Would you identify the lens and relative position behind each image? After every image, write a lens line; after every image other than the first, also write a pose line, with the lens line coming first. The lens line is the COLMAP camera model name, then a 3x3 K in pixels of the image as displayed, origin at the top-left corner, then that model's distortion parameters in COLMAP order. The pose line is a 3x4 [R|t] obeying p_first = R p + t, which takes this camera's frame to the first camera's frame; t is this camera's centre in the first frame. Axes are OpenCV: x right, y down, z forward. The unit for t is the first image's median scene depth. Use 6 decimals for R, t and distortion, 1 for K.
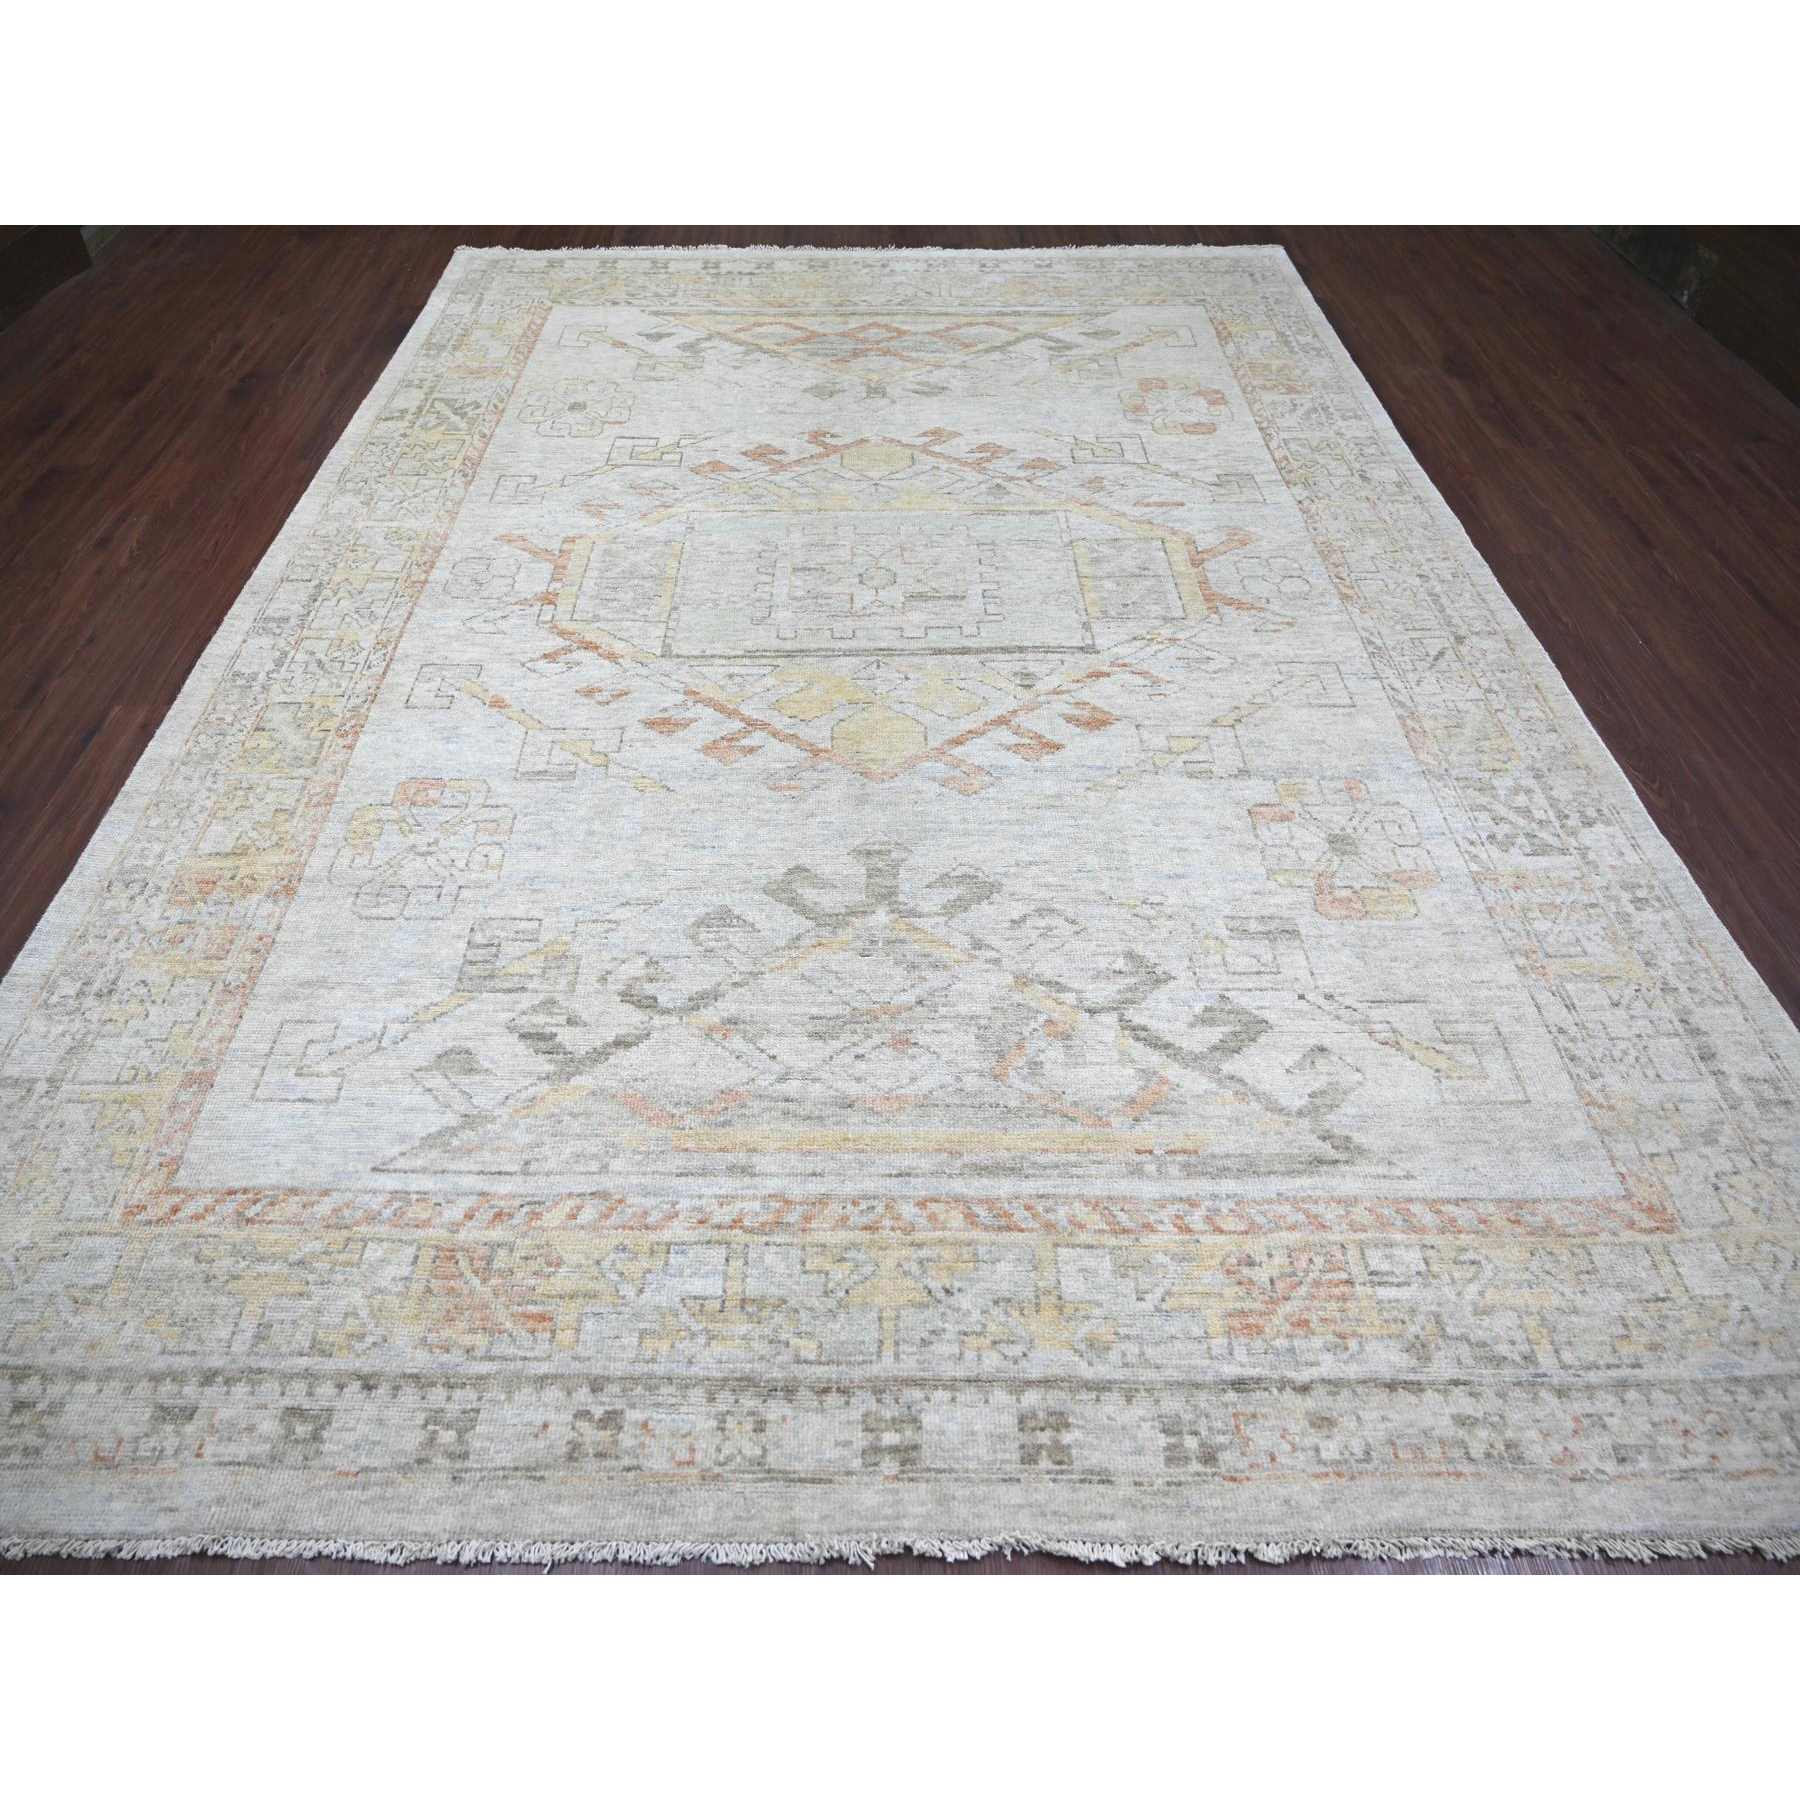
lens RADIAL K [[1088.1, 0, 900.0], [0, 1088.1, 900.0], [0, 0, 1]] dist [-0.010034, 0.001178]
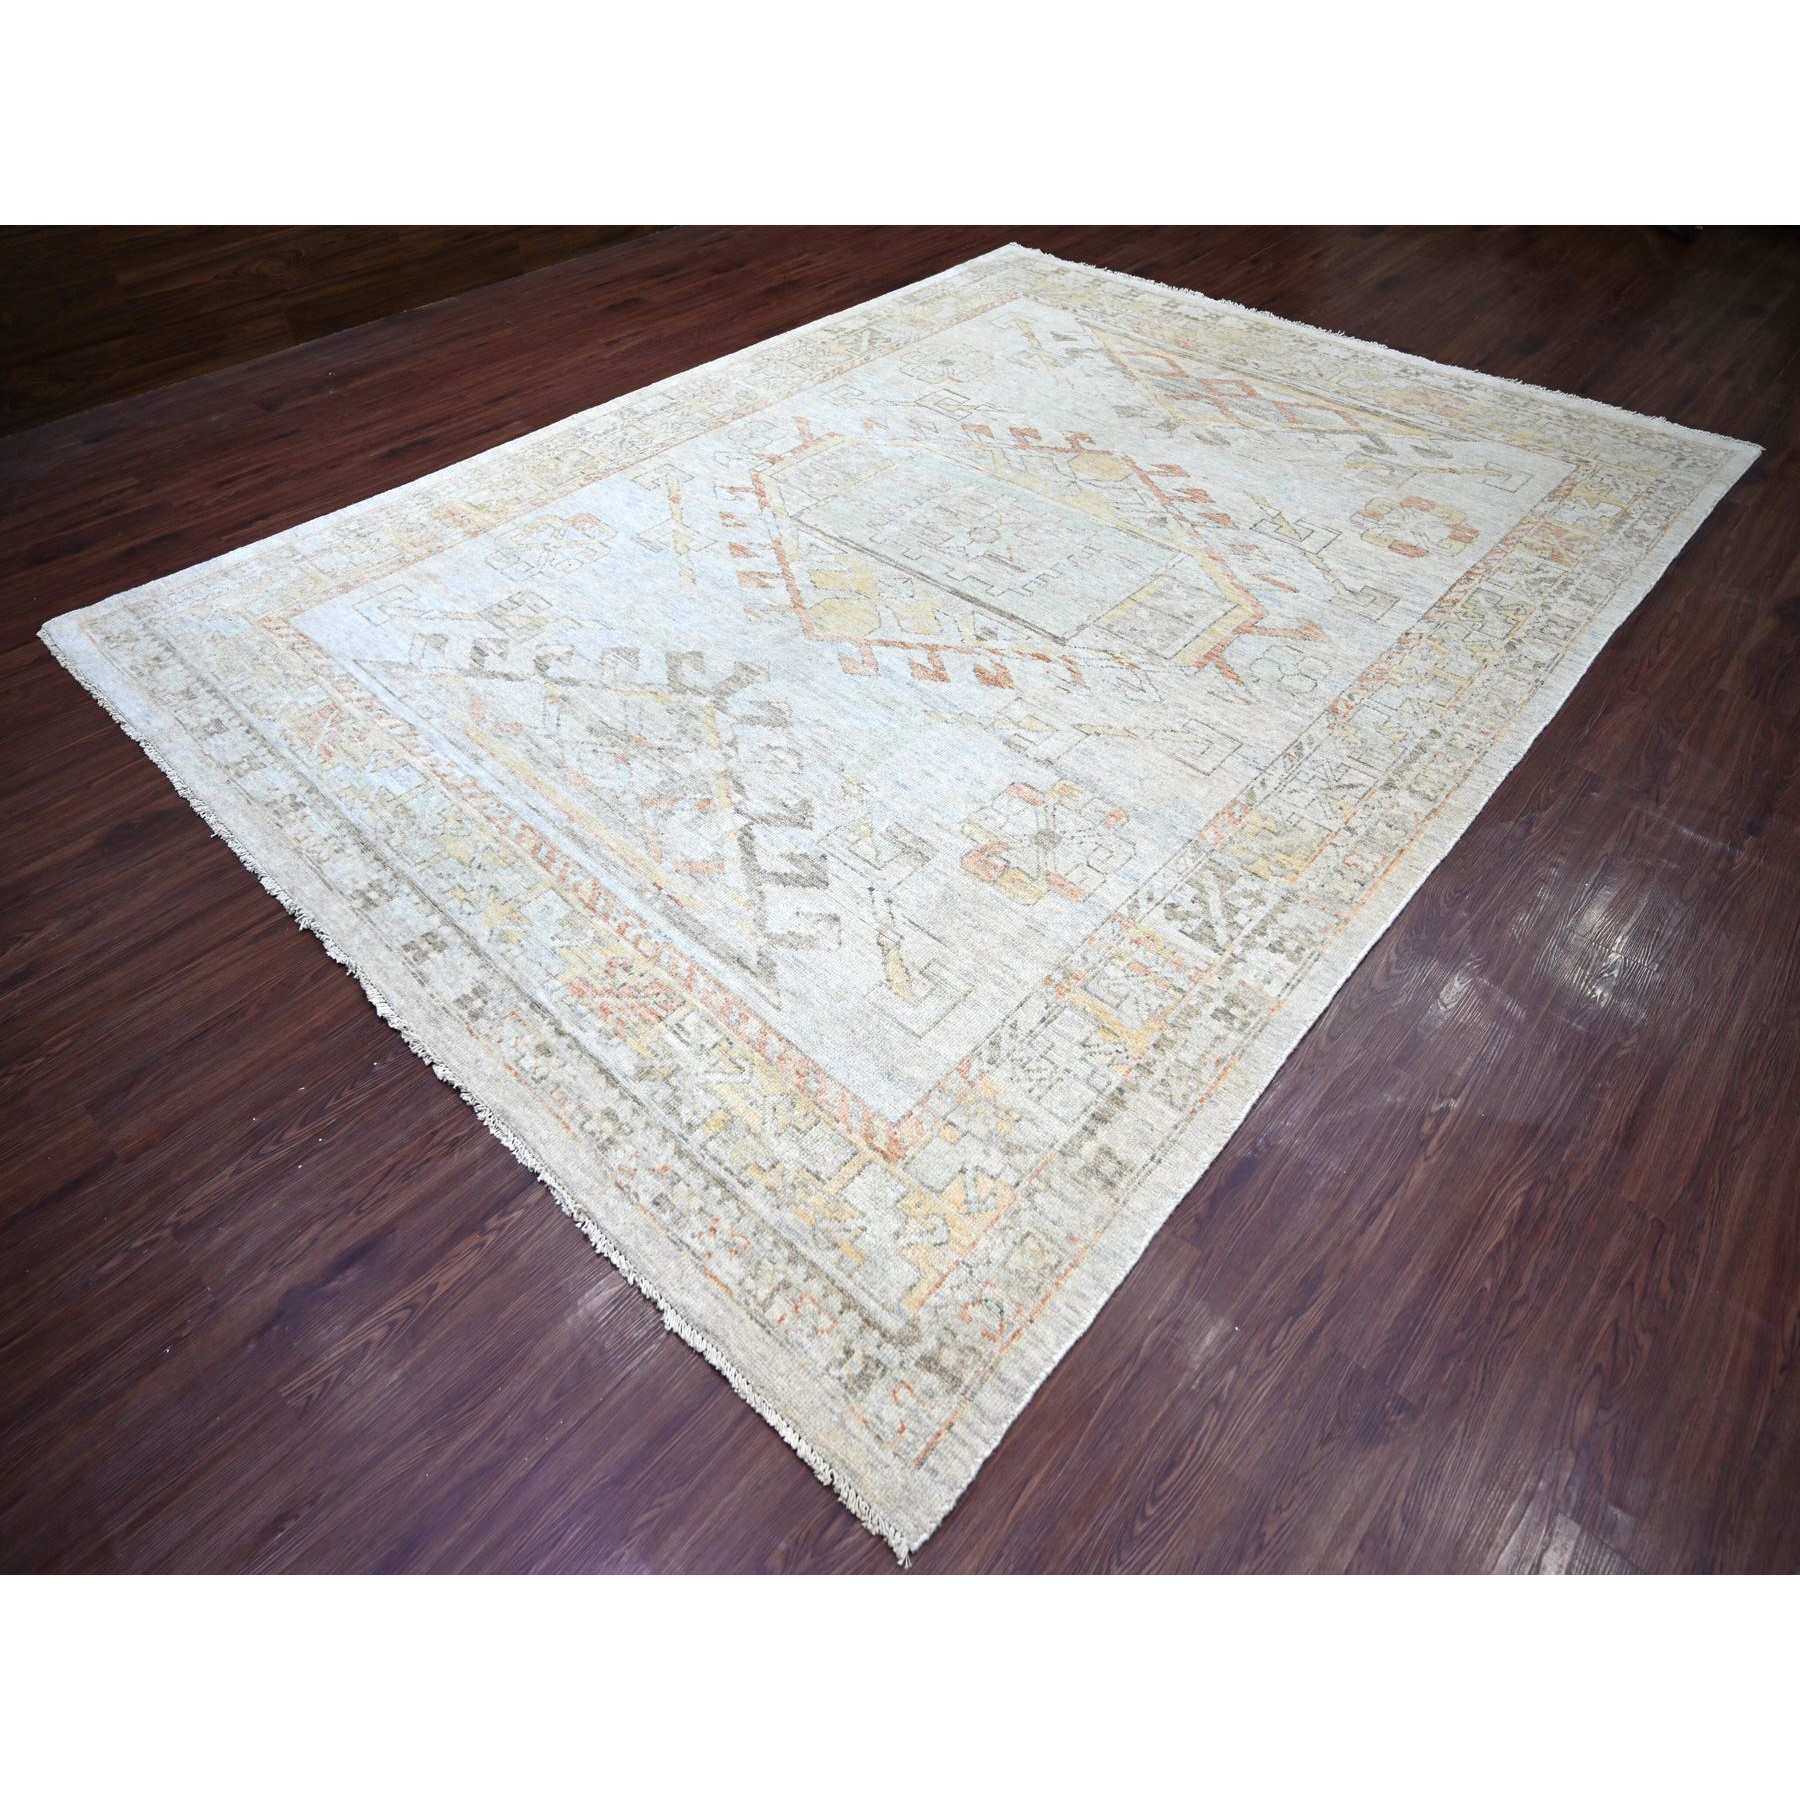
lens RADIAL K [[1088.1, 0, 900.0], [0, 1088.1, 900.0], [0, 0, 1]] dist [-0.010034, 0.001178]
pose [[0.727188, 0.497674, -0.472777, 0.824012], [-0.521281, 0.848480, 0.091370, -0.021458], [0.446614, 0.180006, 0.876432, -0.015629]]
